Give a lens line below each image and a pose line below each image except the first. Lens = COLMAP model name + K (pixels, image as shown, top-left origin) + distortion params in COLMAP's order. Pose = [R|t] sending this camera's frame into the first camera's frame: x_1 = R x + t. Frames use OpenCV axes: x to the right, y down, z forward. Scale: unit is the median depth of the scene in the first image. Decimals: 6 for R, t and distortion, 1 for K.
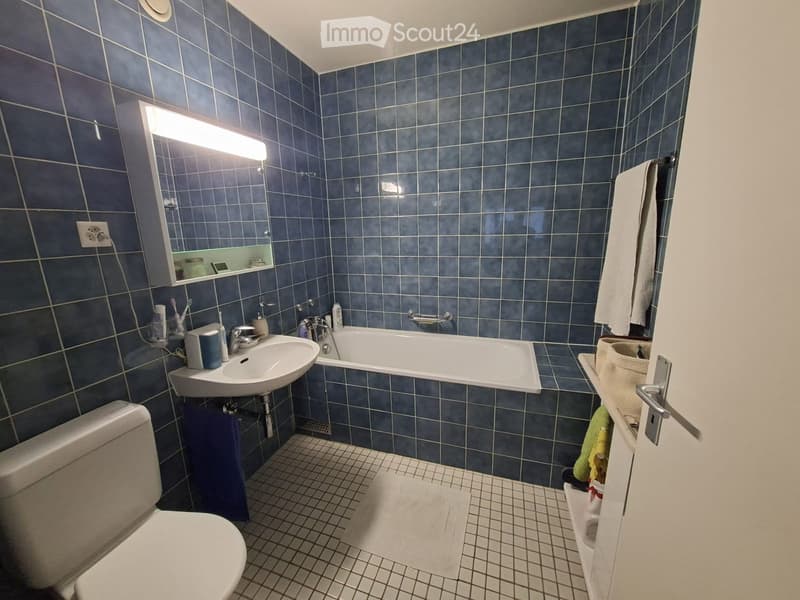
lens RADIAL K [[313.1, 0, 396.2], [0, 313.1, 294.3], [0, 0, 1]] dist [-0.010183, 0.002522]
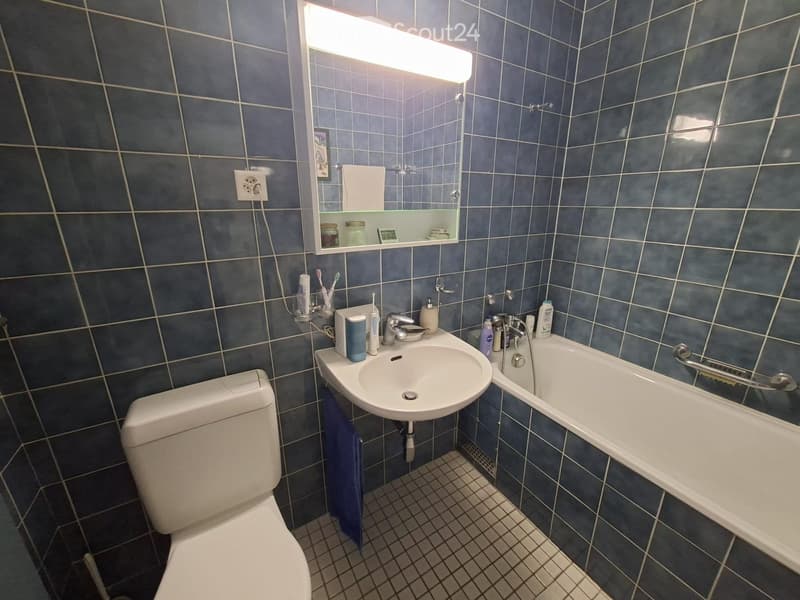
lens RADIAL K [[313.1, 0, 398.4], [0, 313.1, 294.4], [0, 0, 1]] dist [-0.010183, 0.002522]
pose [[0.765296, 0.207434, -0.609338, -0.027490], [-0.153096, 0.978143, 0.140704, -0.042643], [0.625207, -0.014393, 0.780326, 0.298872]]
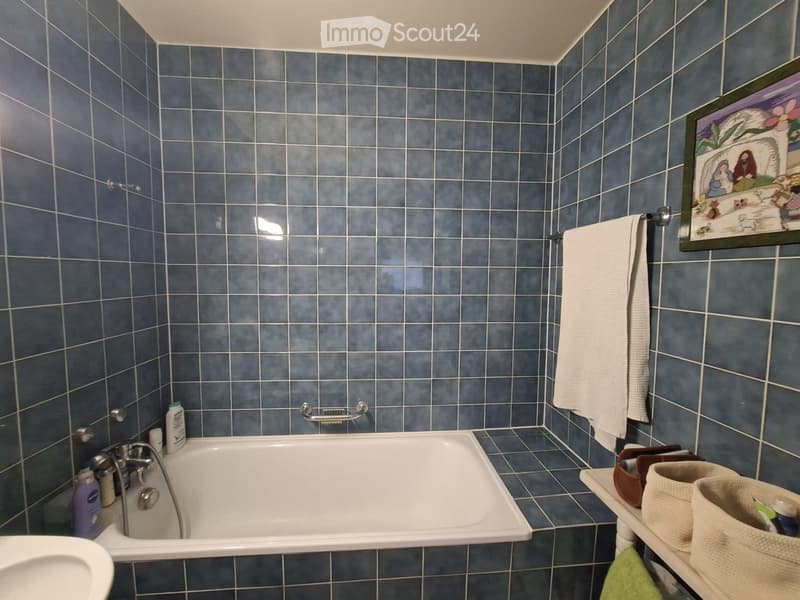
lens RADIAL K [[313.1, 0, 394.7], [0, 313.1, 293.4], [0, 0, 1]] dist [-0.010183, 0.002522]
pose [[0.919066, 0.008665, 0.394008, -0.052077], [0.051579, 0.988514, -0.142053, -0.090395], [-0.390714, 0.150879, 0.908063, 0.336649]]
